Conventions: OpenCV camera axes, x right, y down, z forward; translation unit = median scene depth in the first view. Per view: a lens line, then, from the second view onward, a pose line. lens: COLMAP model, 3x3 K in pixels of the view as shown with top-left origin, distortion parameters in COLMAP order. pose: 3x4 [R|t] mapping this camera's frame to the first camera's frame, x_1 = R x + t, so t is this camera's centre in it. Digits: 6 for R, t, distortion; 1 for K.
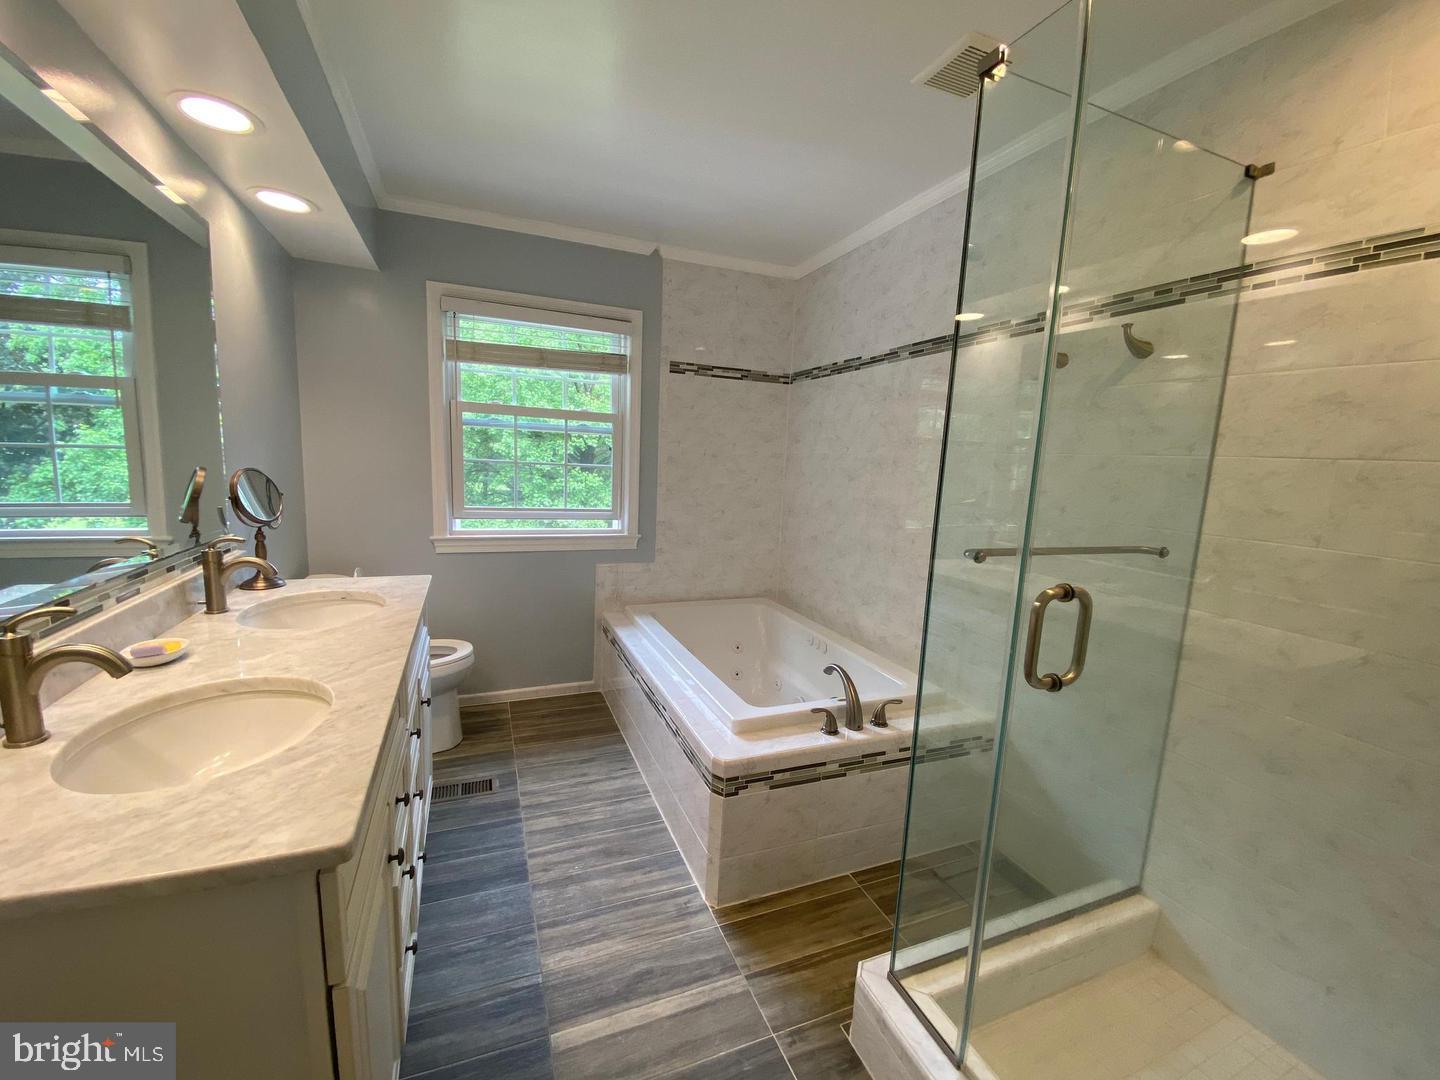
lens RADIAL K [[593.2, 0, 716.7], [0, 593.2, 540.8], [0, 0, 1]] dist [0.013508, -0.009143]
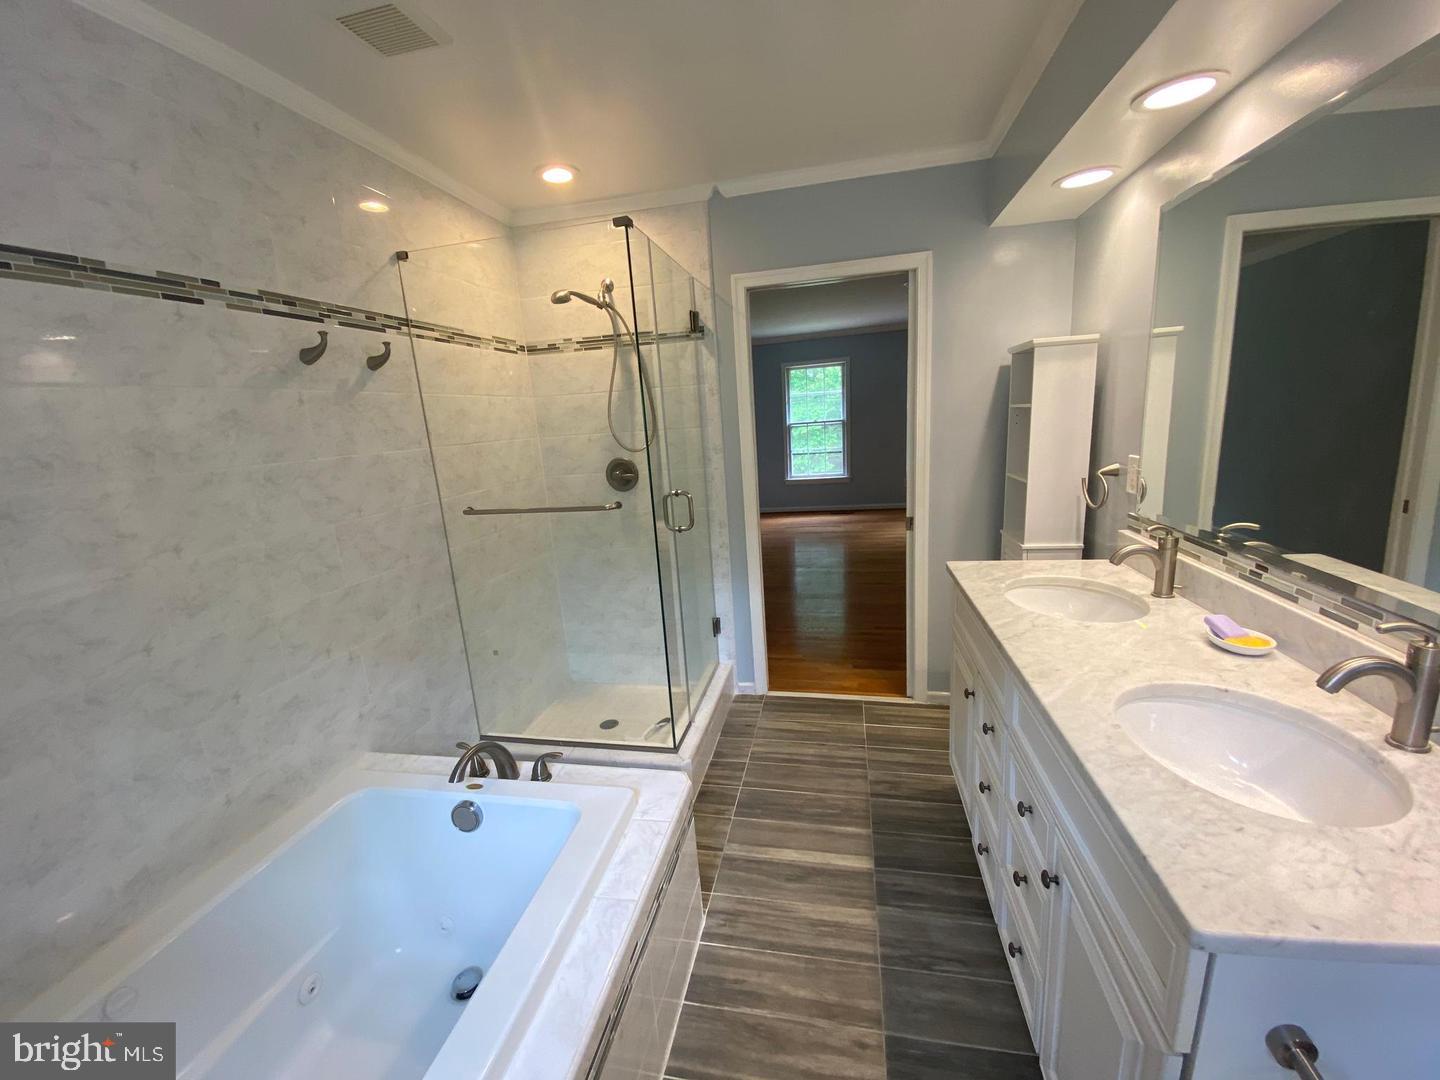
lens RADIAL K [[593.2, 0, 717.5], [0, 593.2, 544.0], [0, 0, 1]] dist [0.013508, -0.009143]
pose [[-0.830772, -0.104657, 0.546686, -0.579652], [0.108957, 0.932586, 0.344110, -0.337363], [-0.545845, 0.345442, -0.763363, 1.760736]]
